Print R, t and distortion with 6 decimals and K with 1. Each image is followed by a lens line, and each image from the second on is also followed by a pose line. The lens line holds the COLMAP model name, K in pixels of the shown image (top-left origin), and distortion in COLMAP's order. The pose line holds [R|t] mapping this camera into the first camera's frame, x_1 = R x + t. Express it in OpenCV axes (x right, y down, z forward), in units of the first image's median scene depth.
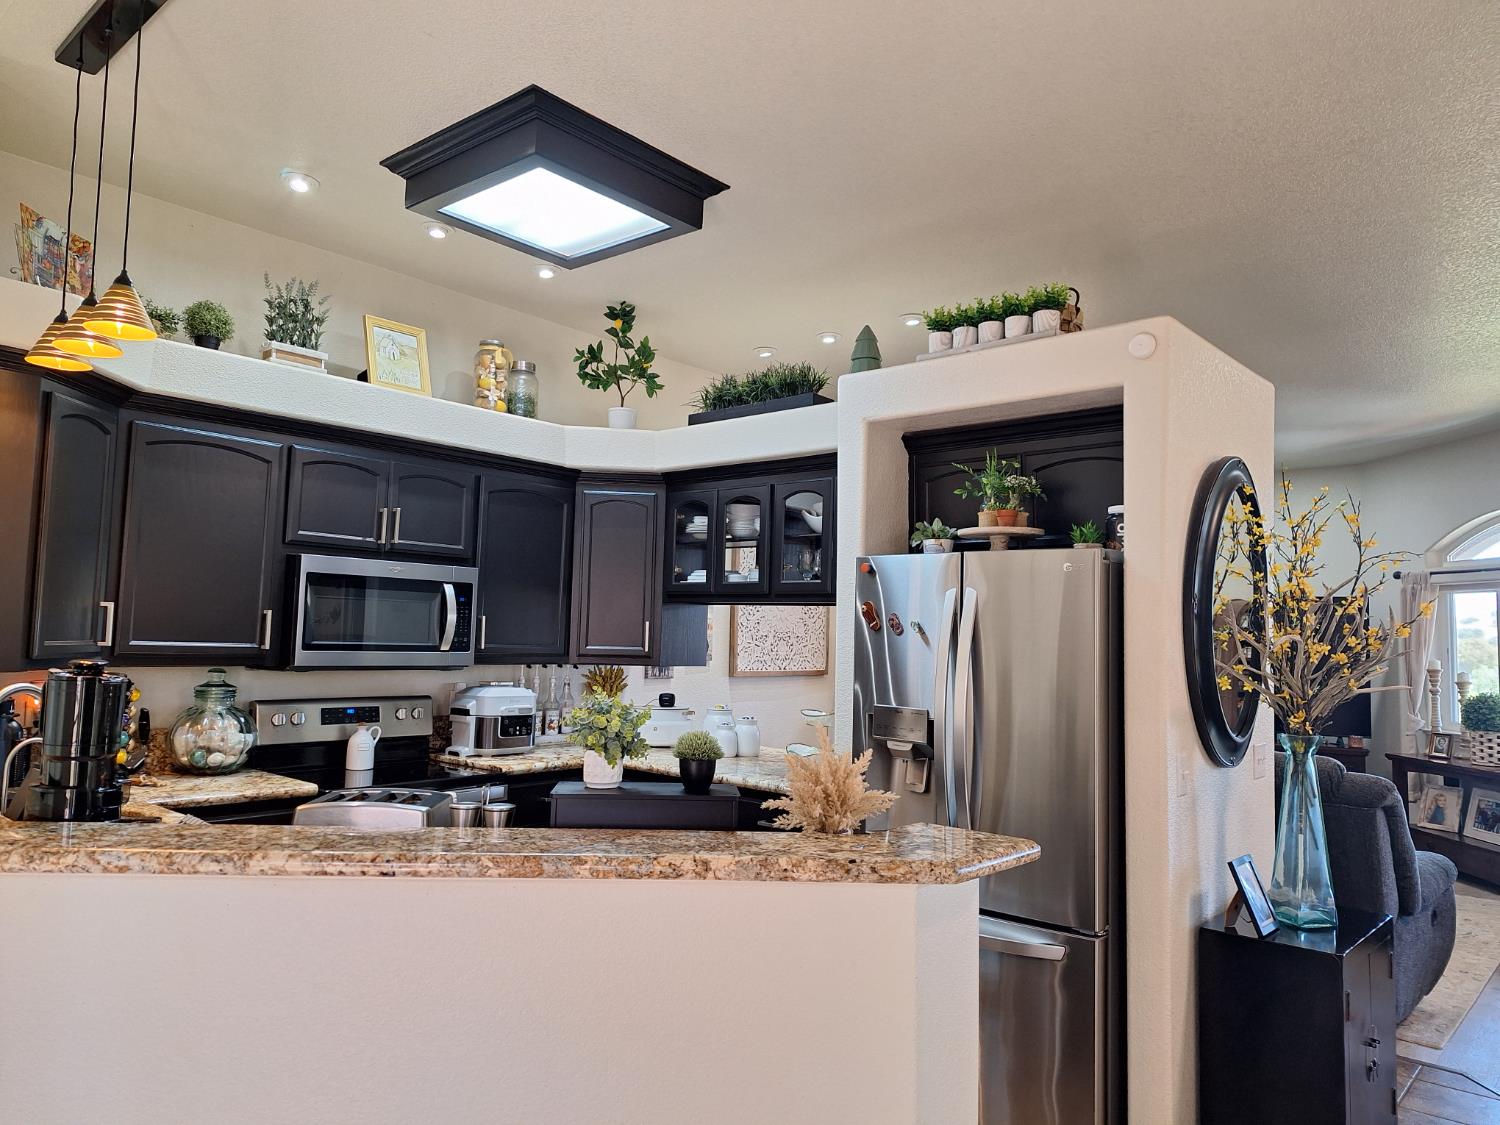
lens RADIAL K [[1076.0, 0, 749.9], [0, 1076.0, 563.5], [0, 0, 1]] dist [0.001369, 0.000761]
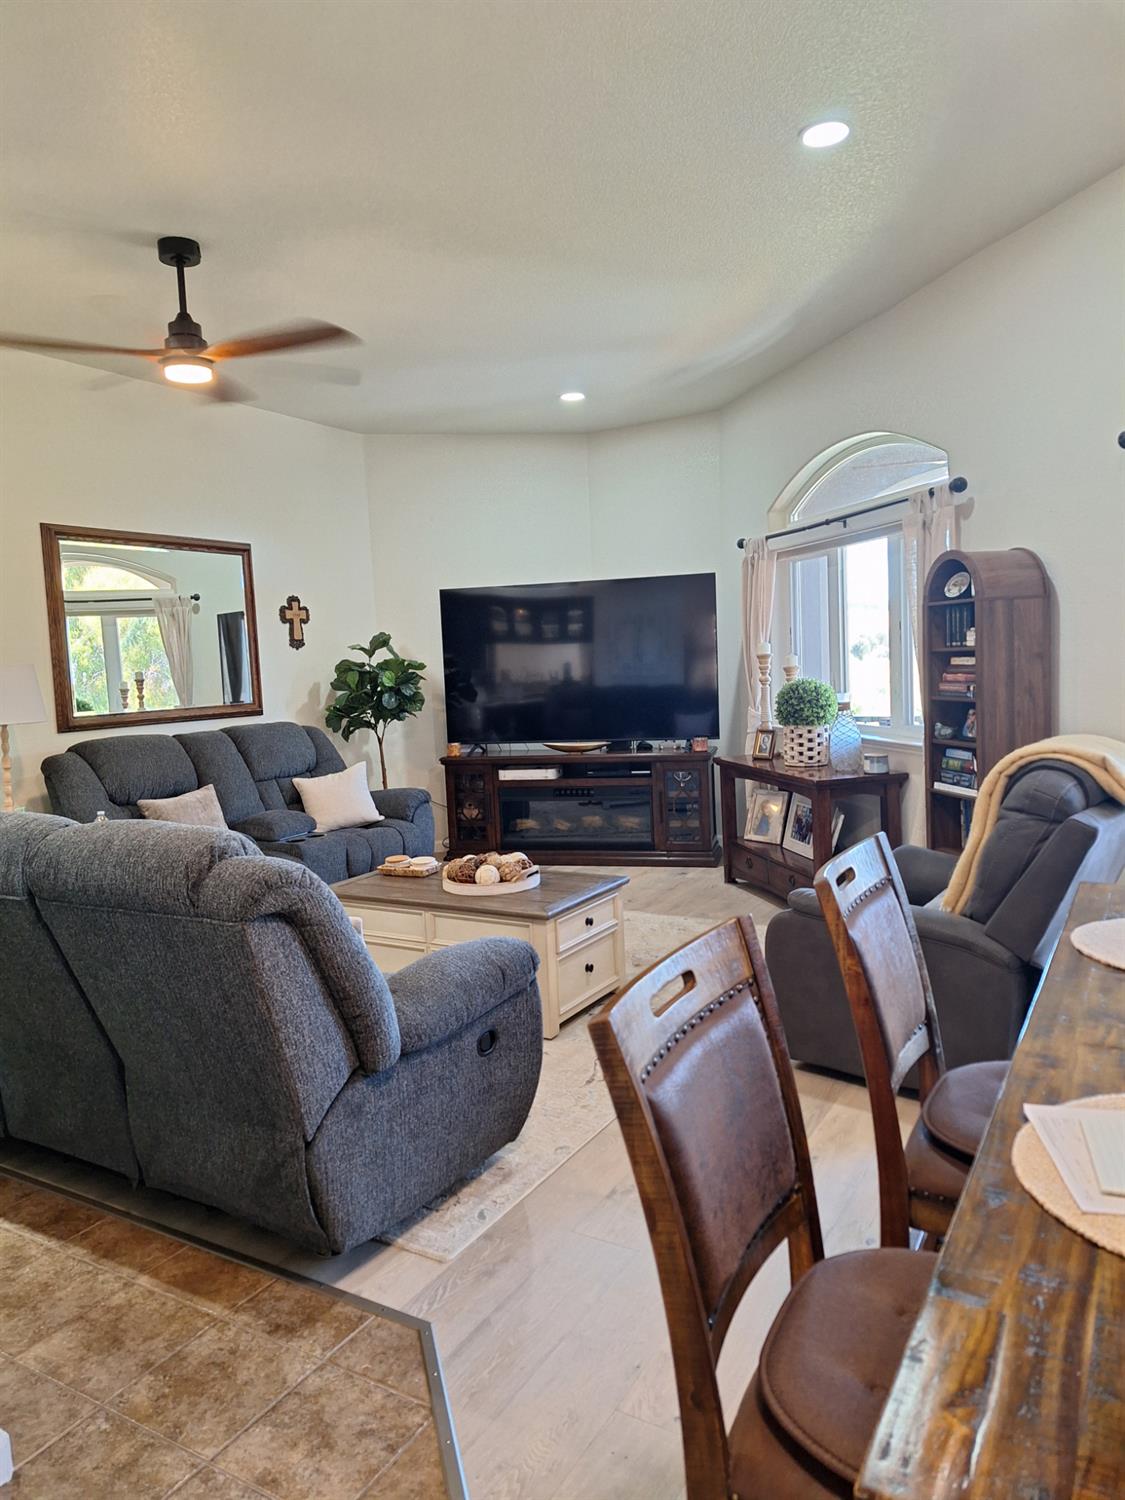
lens RADIAL K [[1015.7, 0, 563.0], [0, 1015.7, 750.6], [0, 0, 1]] dist [0.000694, 0.000040]
pose [[0.980968, -0.088998, 0.172575, 0.360564], [0.059981, 0.984197, 0.166612, 0.033613], [-0.184676, -0.153089, 0.970803, 0.266843]]
